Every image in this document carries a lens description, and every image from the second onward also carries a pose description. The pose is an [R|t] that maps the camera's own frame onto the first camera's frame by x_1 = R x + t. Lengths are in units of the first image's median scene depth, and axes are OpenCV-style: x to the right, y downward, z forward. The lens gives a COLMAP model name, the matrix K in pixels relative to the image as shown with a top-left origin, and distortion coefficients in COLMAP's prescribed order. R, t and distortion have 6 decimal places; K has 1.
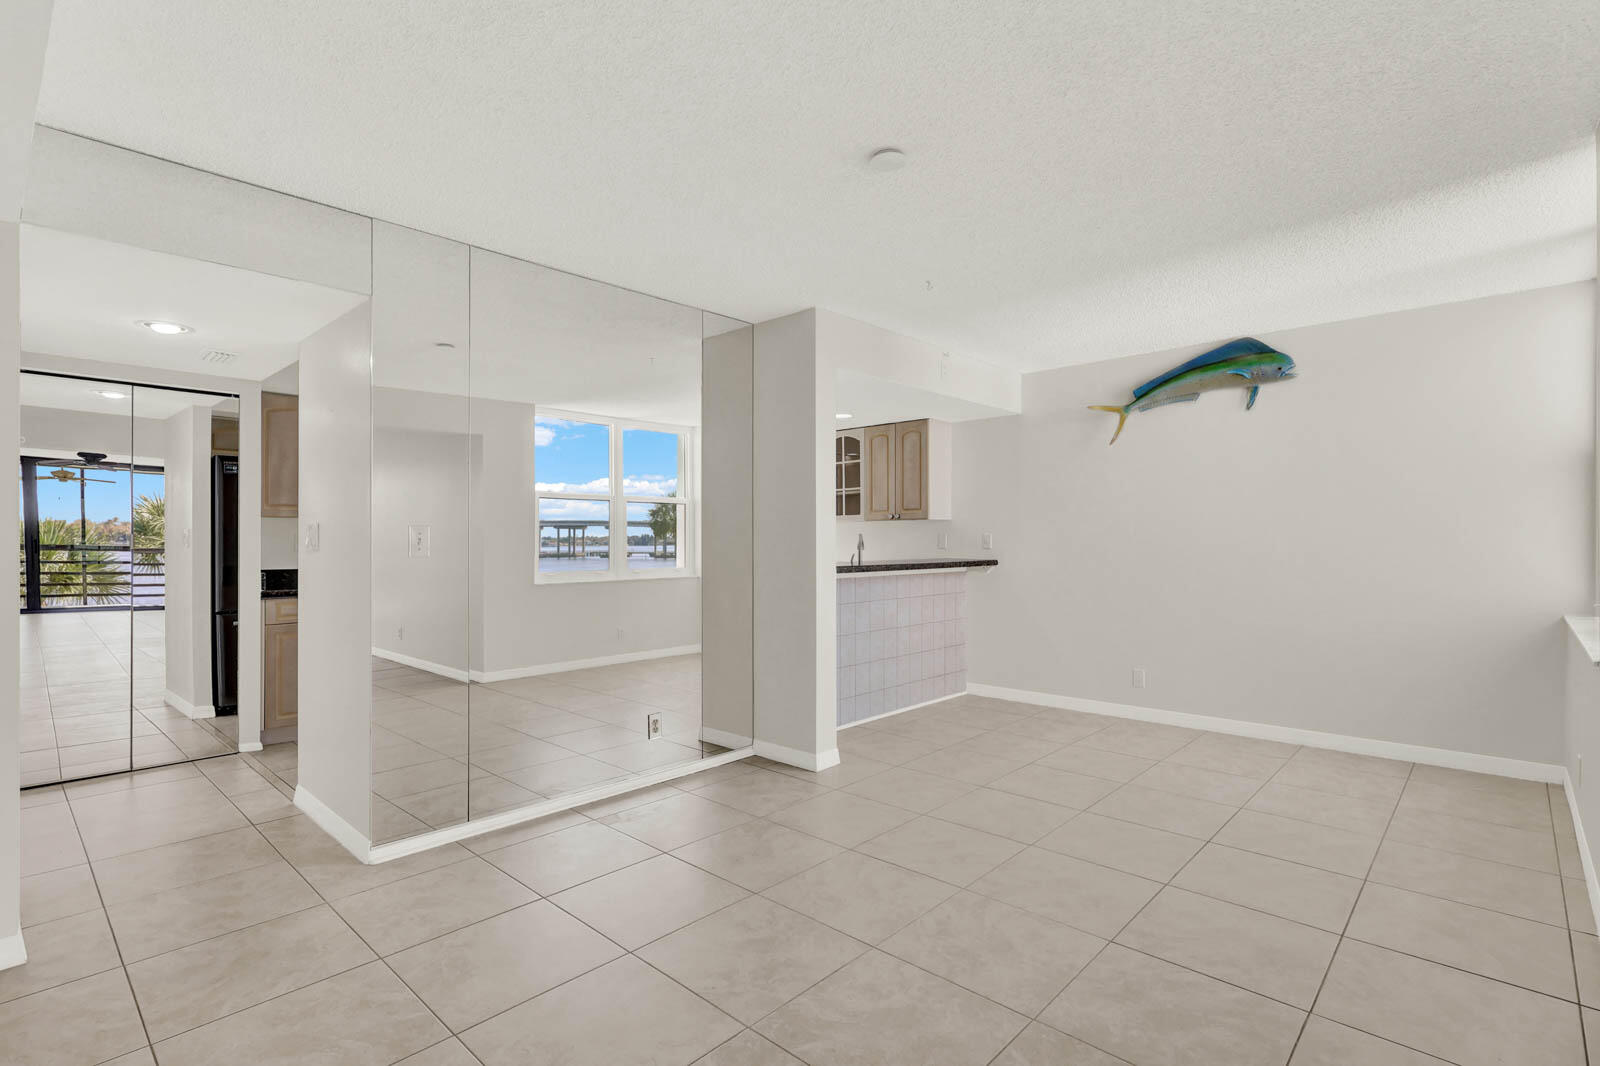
lens RADIAL K [[769.8, 0, 803.5], [0, 769.8, 533.4], [0, 0, 1]] dist [-0.002416, -0.001128]
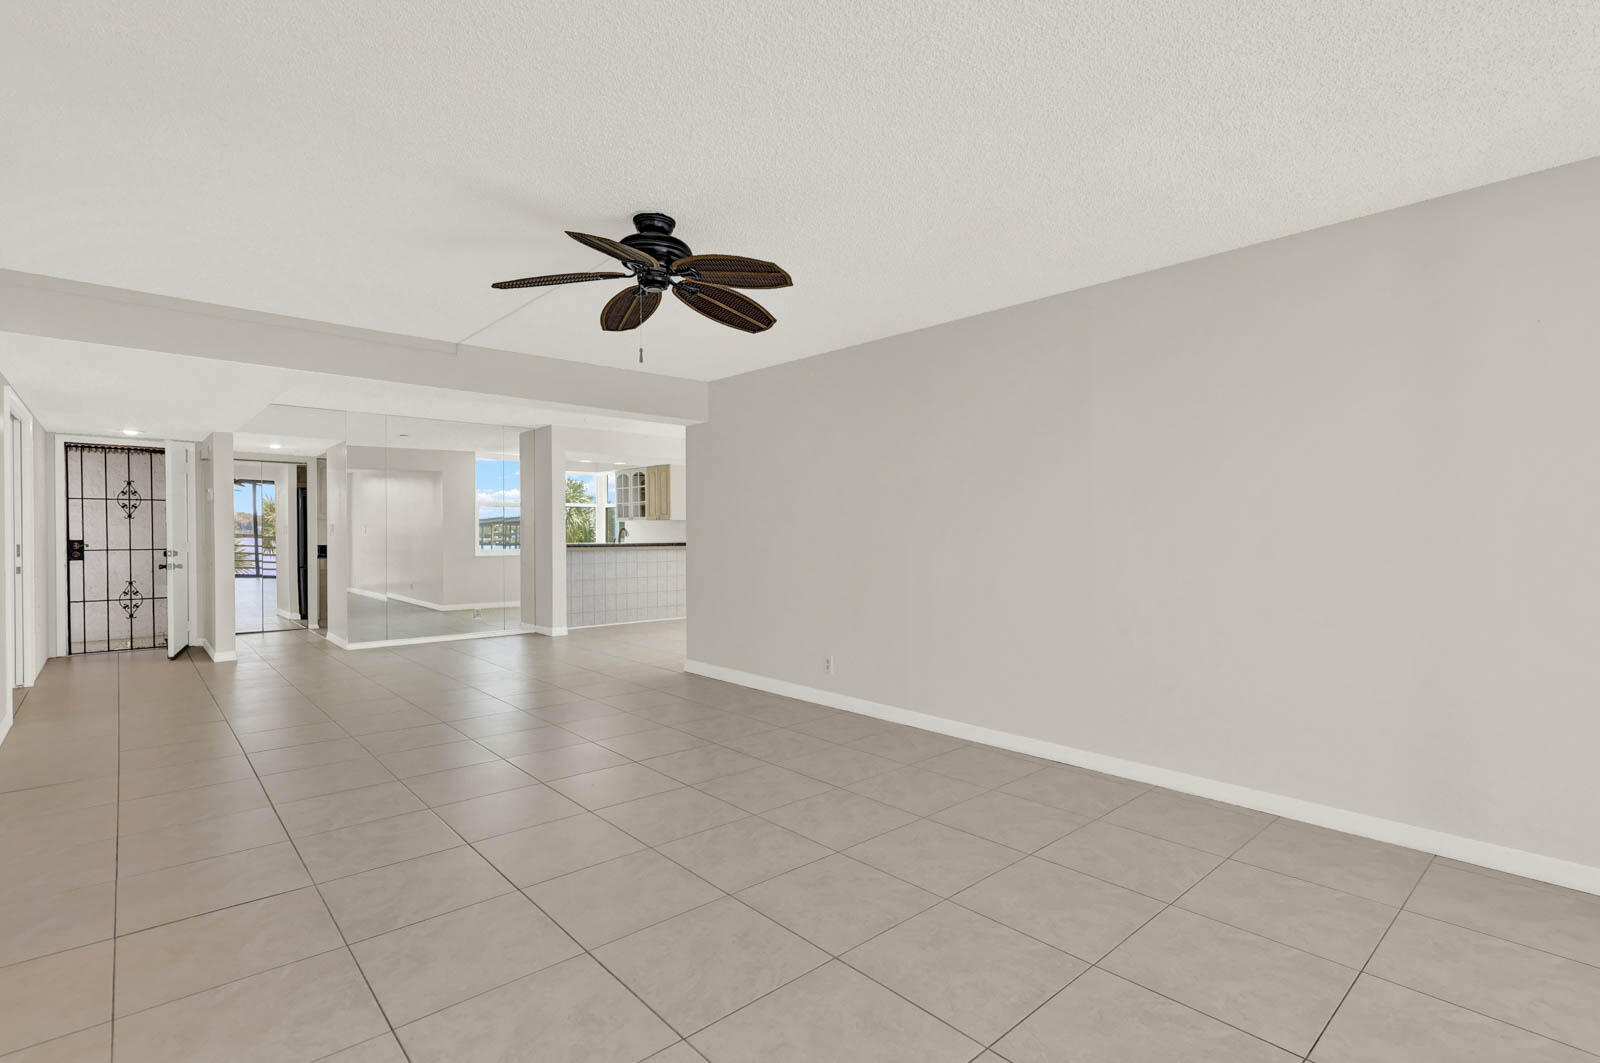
lens RADIAL K [[769.8, 0, 803.1], [0, 769.8, 541.0], [0, 0, 1]] dist [-0.002416, -0.001128]
pose [[0.995698, 0.002720, -0.092613, 0.637497], [-0.000603, 0.999738, 0.022888, -0.010523], [0.092651, -0.022733, 0.995439, -0.764976]]
